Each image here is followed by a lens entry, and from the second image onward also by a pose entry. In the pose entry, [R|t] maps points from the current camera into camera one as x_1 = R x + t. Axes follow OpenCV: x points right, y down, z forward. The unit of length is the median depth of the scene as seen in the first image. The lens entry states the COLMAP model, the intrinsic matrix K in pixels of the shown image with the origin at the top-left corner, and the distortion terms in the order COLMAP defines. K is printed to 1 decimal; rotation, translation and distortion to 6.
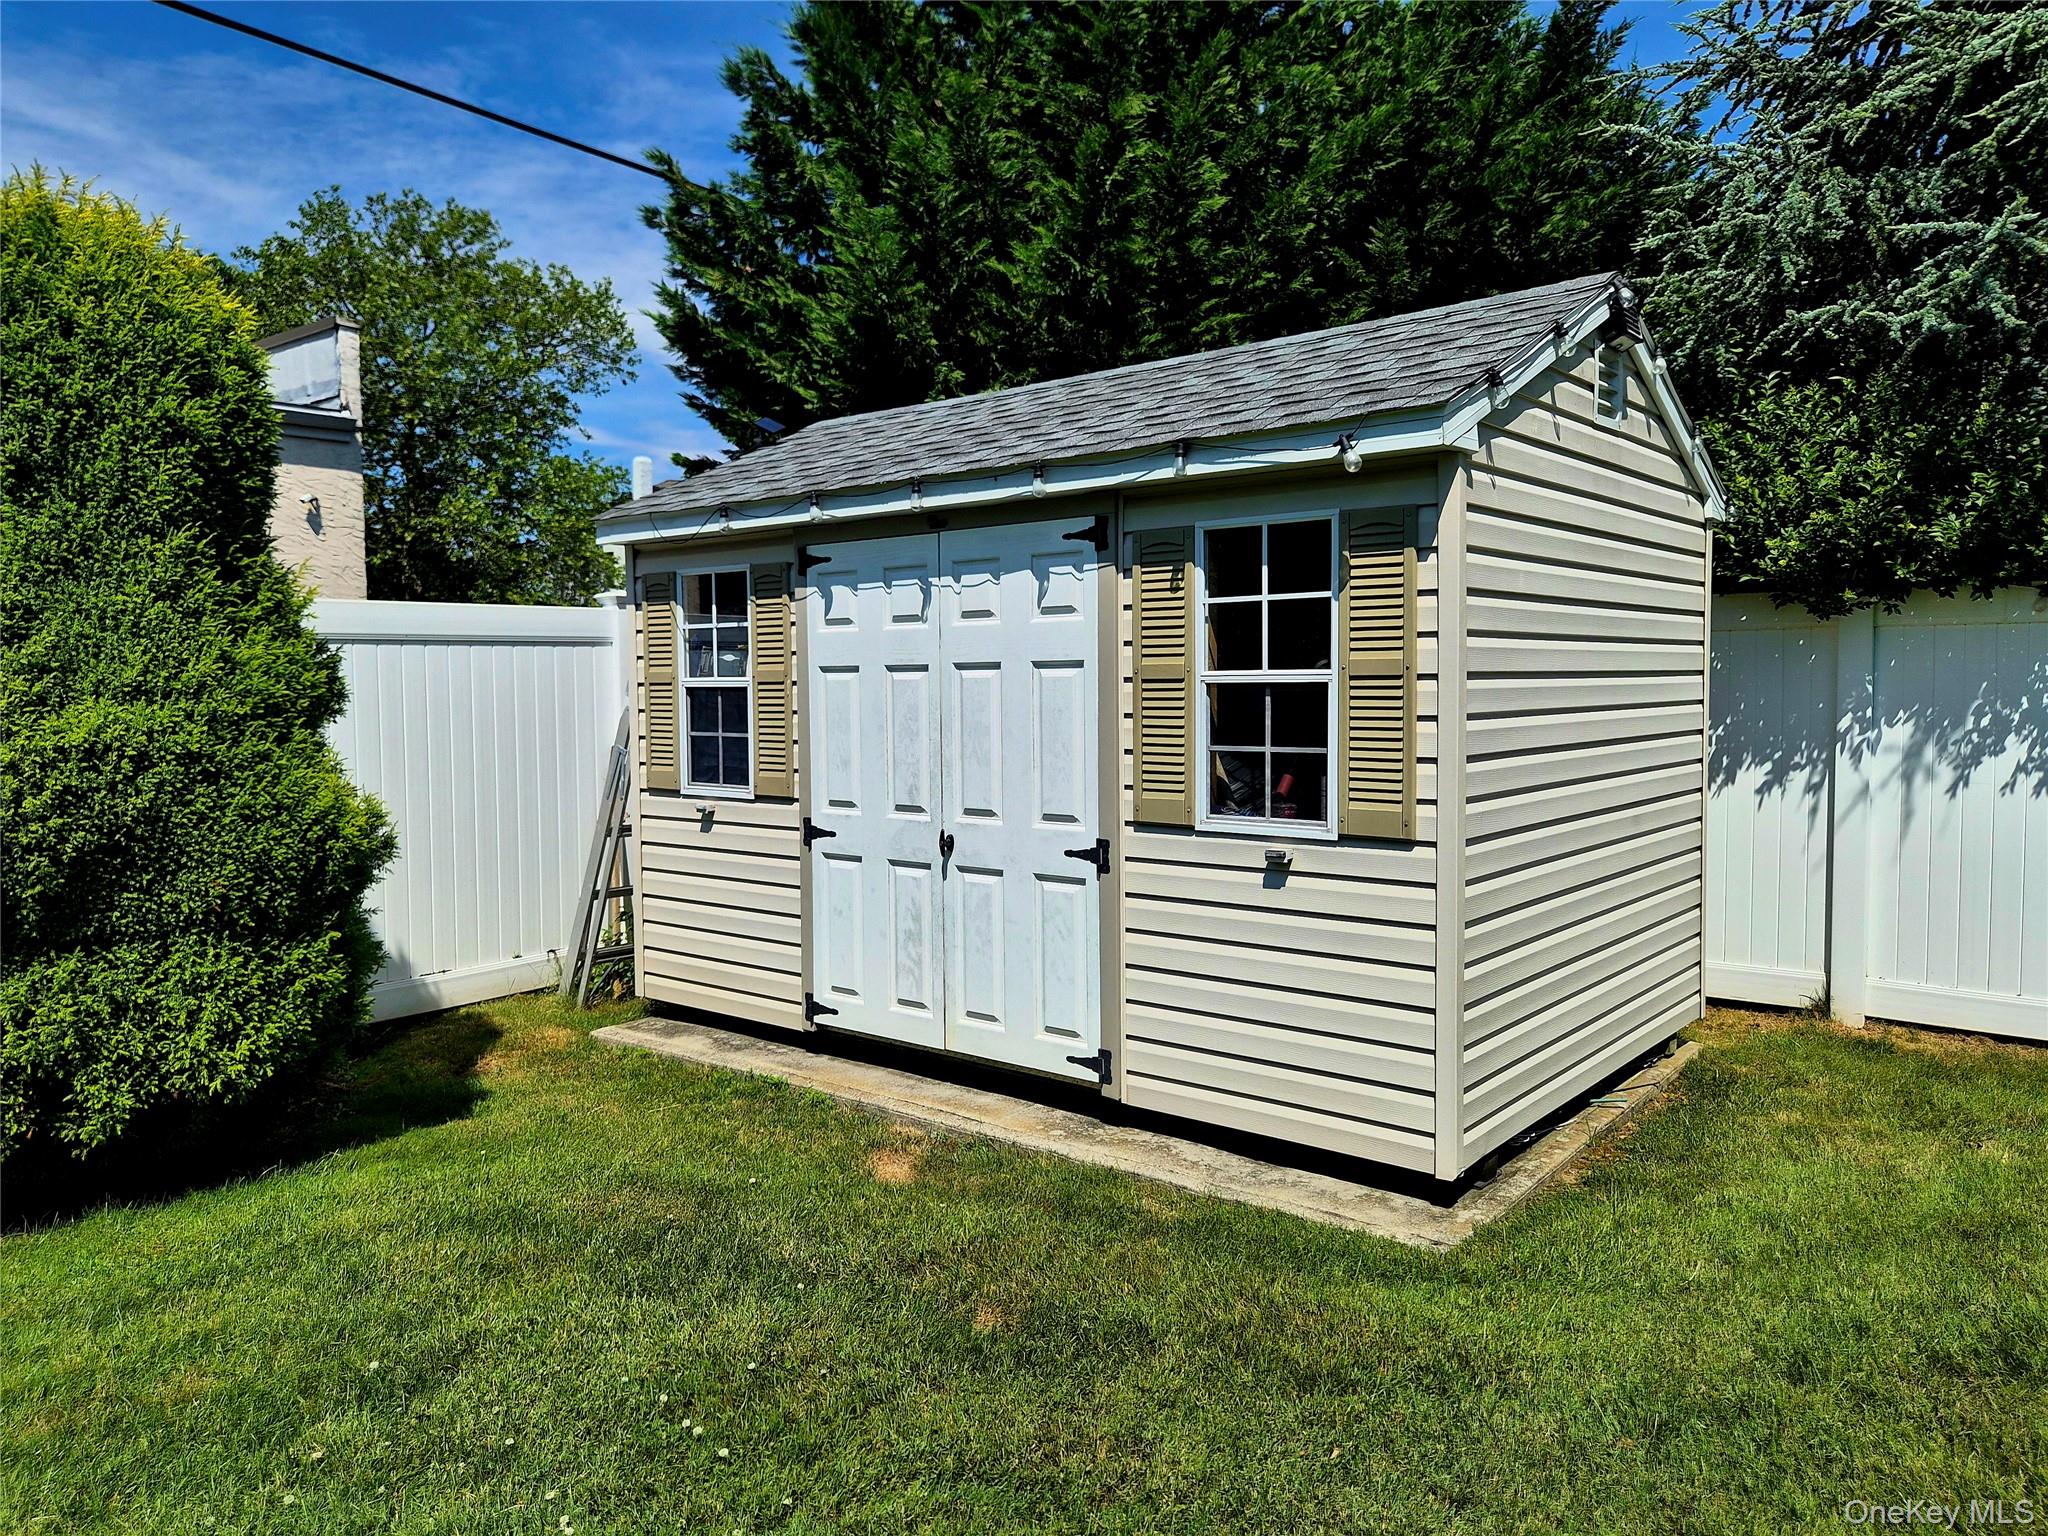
lens RADIAL K [[1394.6, 0, 1024.8], [0, 1394.6, 753.7], [0, 0, 1]] dist [0.002593, -0.000641]
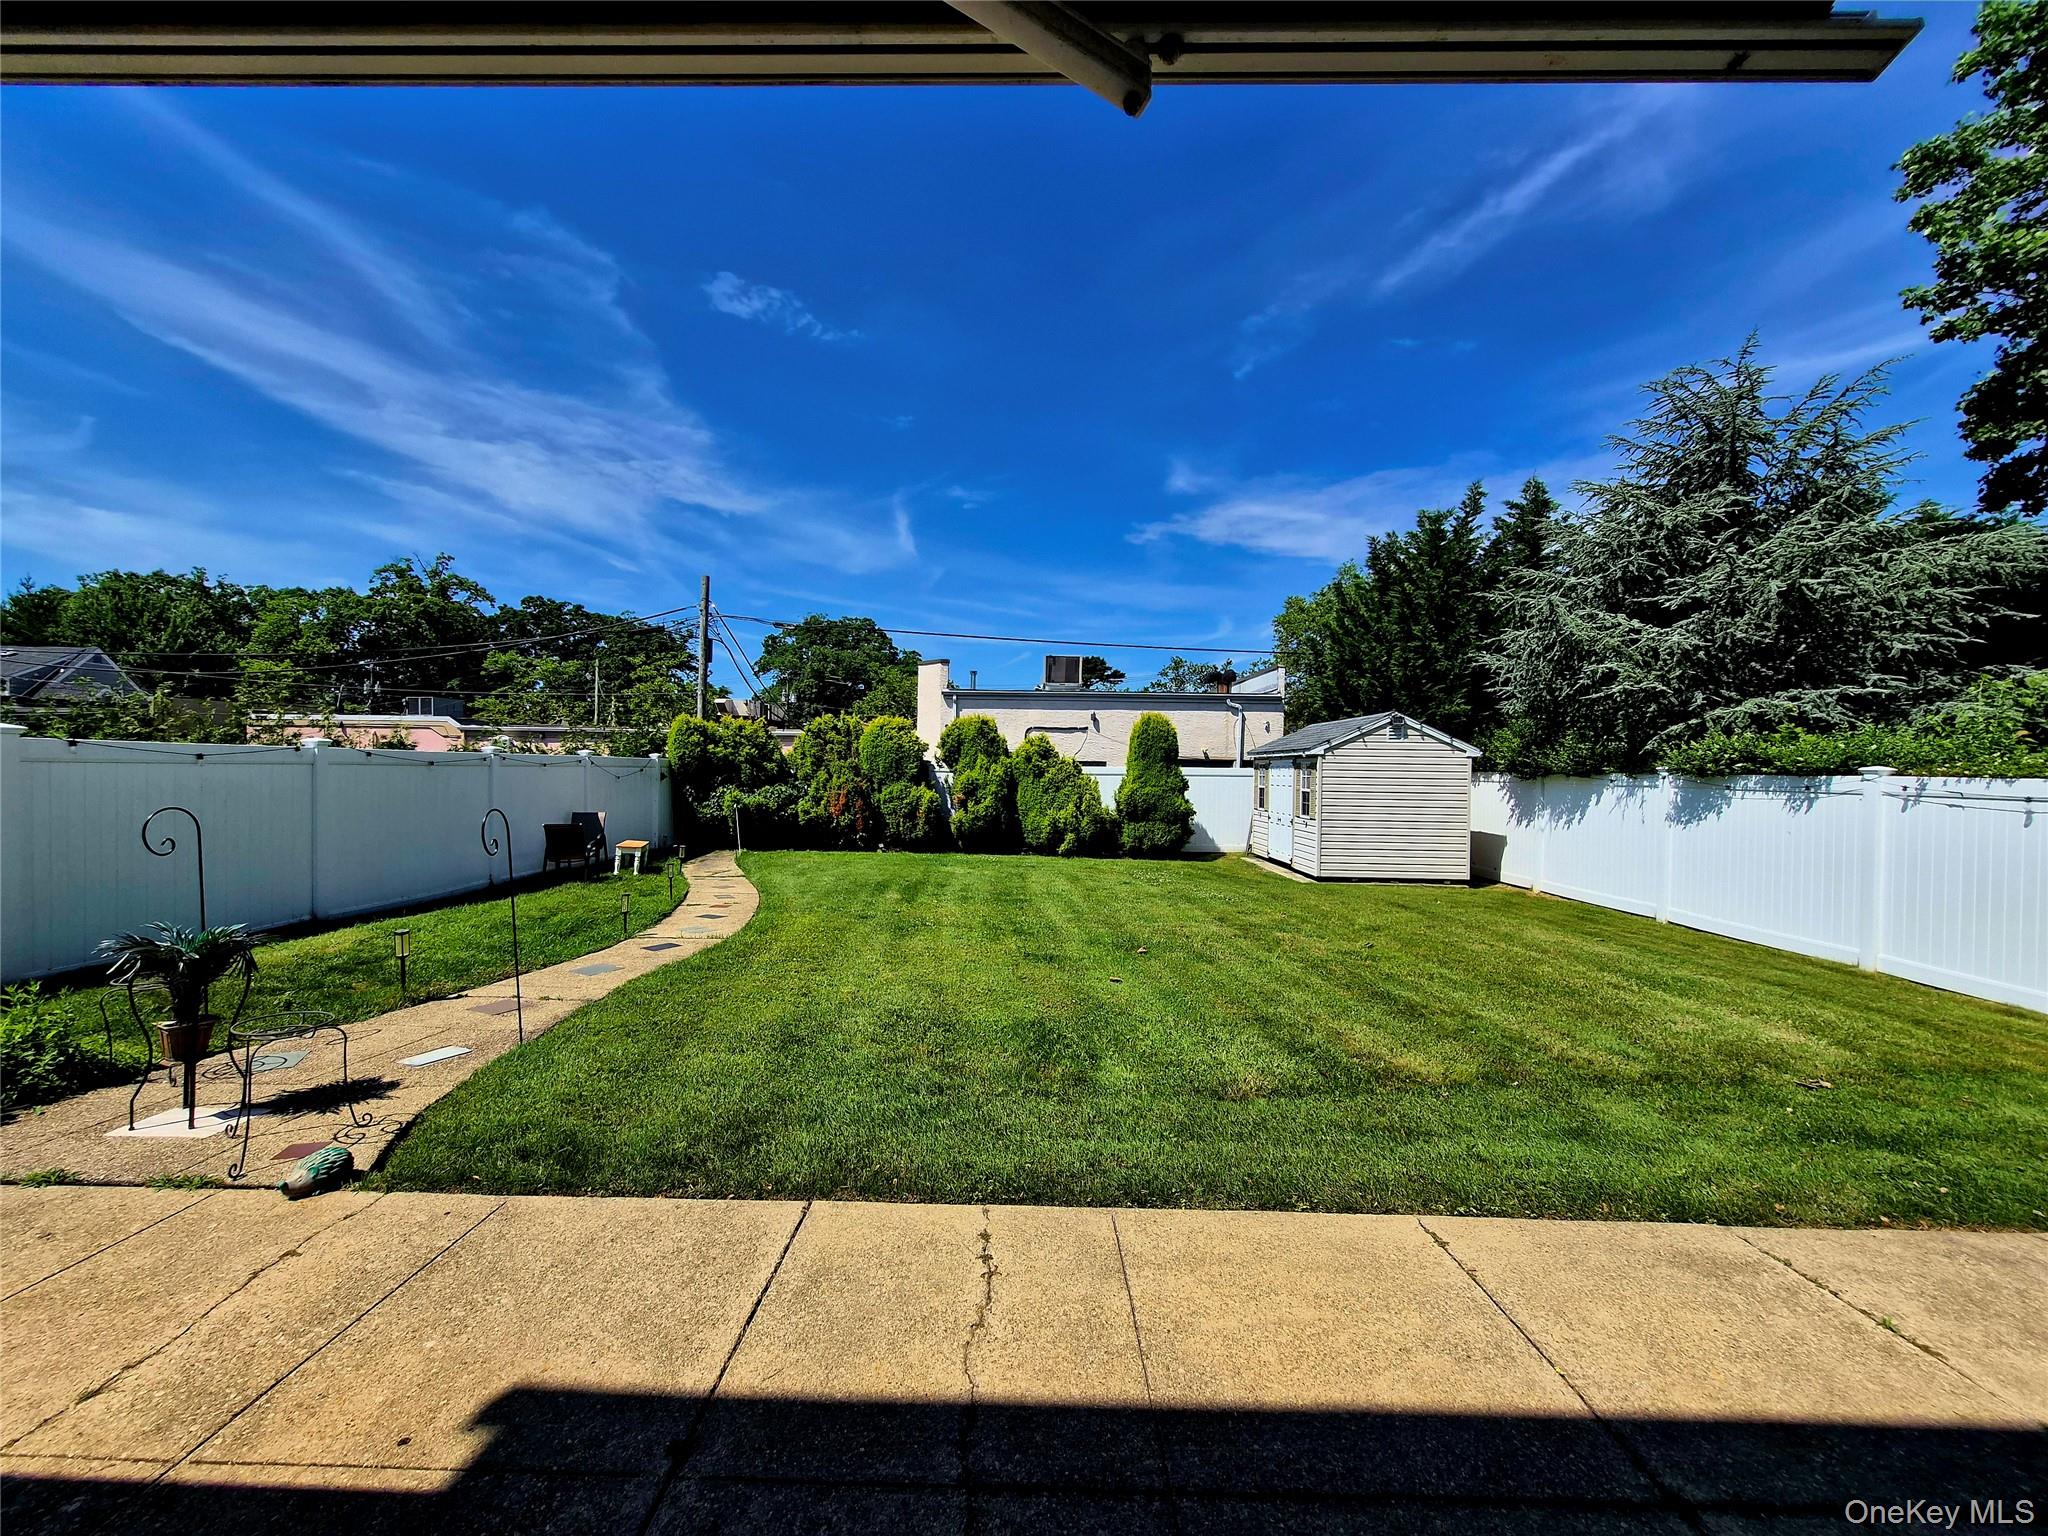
lens RADIAL K [[811.7, 0, 1018.2], [0, 811.7, 768.1], [0, 0, 1]] dist [-0.000507, 0.000769]
pose [[0.608975, 0.015364, -0.793041, 1.863162], [-0.057081, 0.998069, -0.024497, 0.001679], [0.791133, 0.060186, 0.608676, -1.738309]]
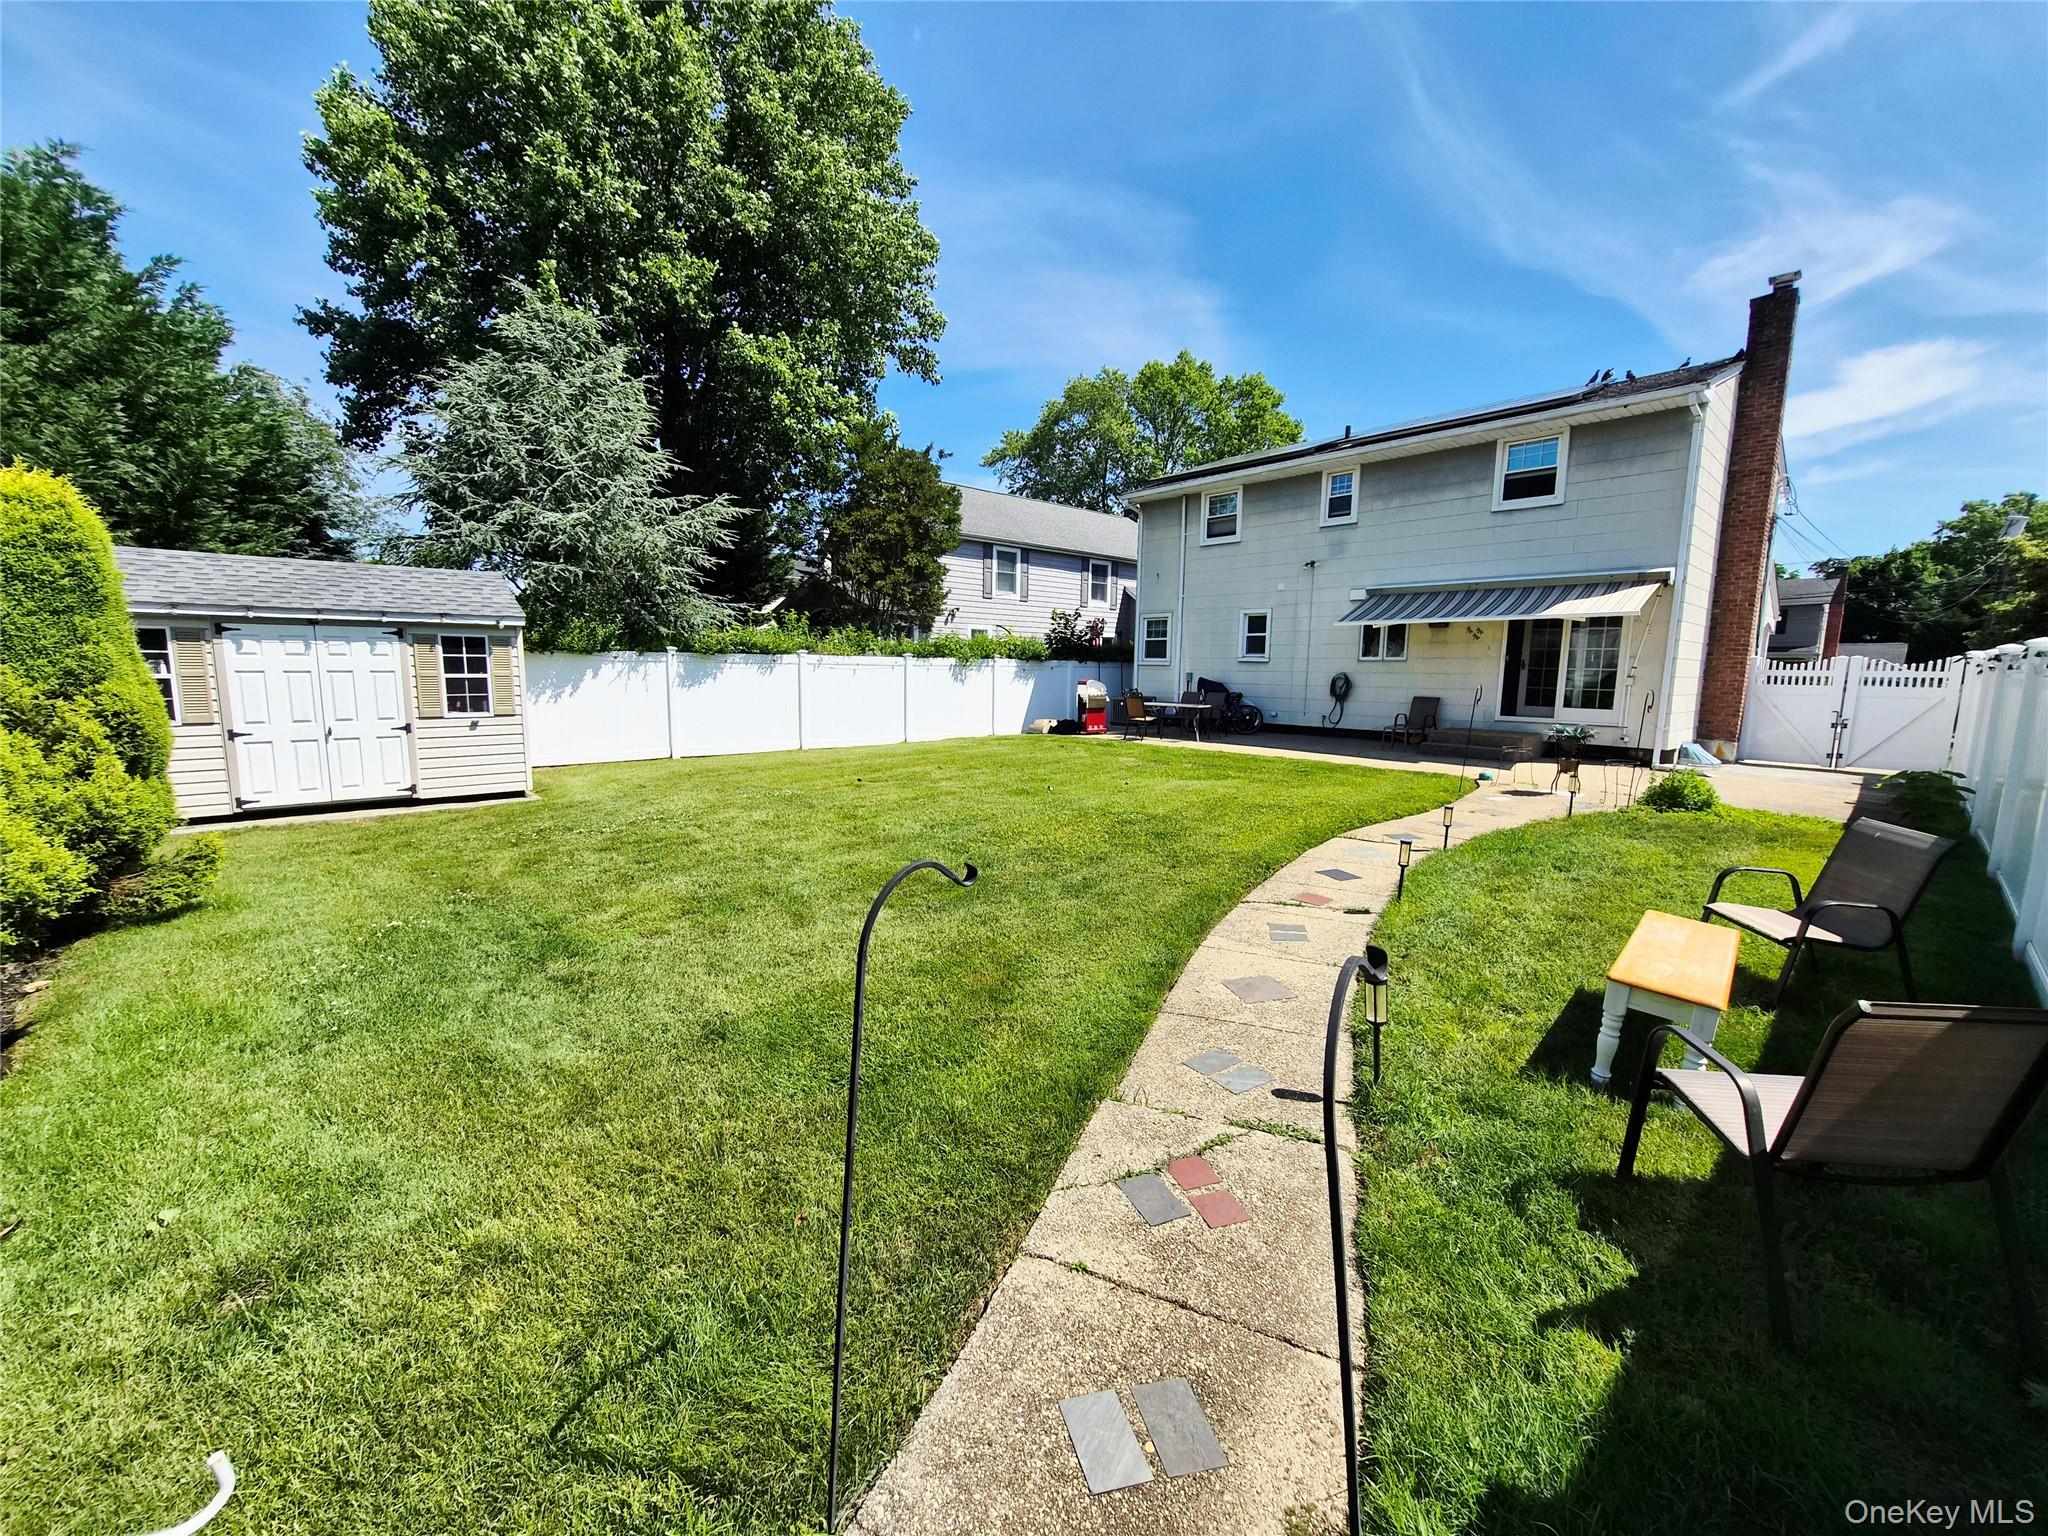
lens RADIAL K [[811.7, 0, 1018.2], [0, 811.7, 768.1], [0, 0, 1]] dist [-0.000507, 0.000769]
pose [[0.170233, -0.115743, 0.978583, -1.627322], [0.037779, 0.993114, 0.110890, 0.006358], [-0.984679, 0.018093, 0.173434, -0.809403]]
